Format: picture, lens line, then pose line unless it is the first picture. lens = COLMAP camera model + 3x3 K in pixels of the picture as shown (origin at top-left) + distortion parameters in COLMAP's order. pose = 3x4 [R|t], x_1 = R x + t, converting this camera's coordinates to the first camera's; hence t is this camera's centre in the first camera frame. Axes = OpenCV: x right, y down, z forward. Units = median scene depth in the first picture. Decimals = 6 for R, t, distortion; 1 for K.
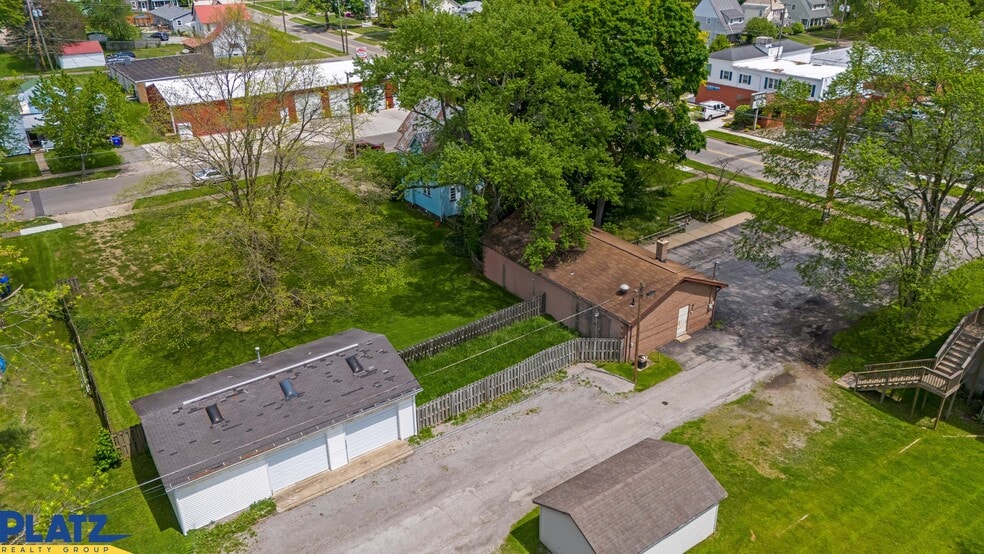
lens RADIAL K [[747.0, 0, 488.8], [0, 747.0, 280.2], [0, 0, 1]] dist [0.053591, -0.022458]
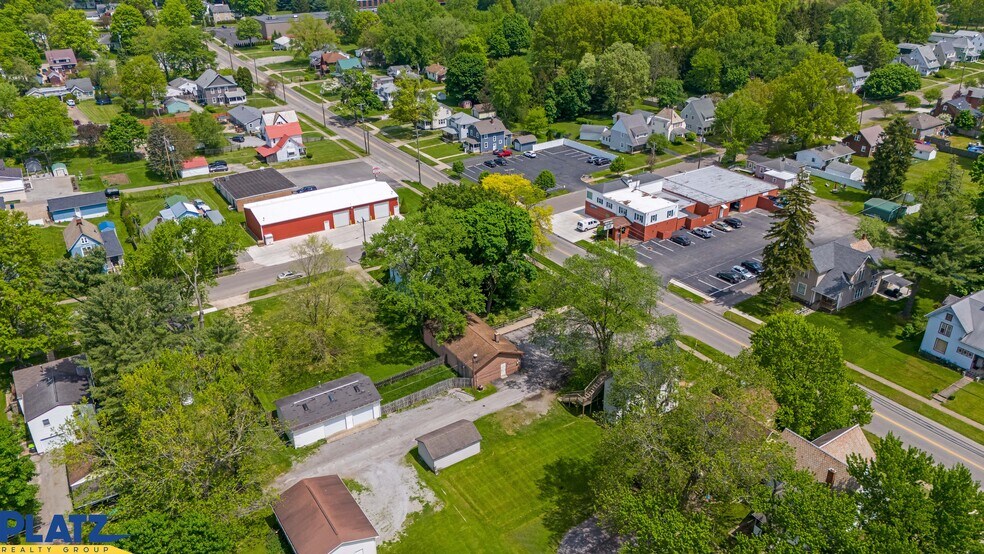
lens RADIAL K [[747.0, 0, 495.8], [0, 747.0, 275.4], [0, 0, 1]] dist [0.053591, -0.022458]
pose [[0.999476, 0.018048, -0.026860, 0.292334], [-0.018009, 0.999836, 0.001681, -0.235010], [0.026886, -0.001197, 0.999638, -1.266250]]
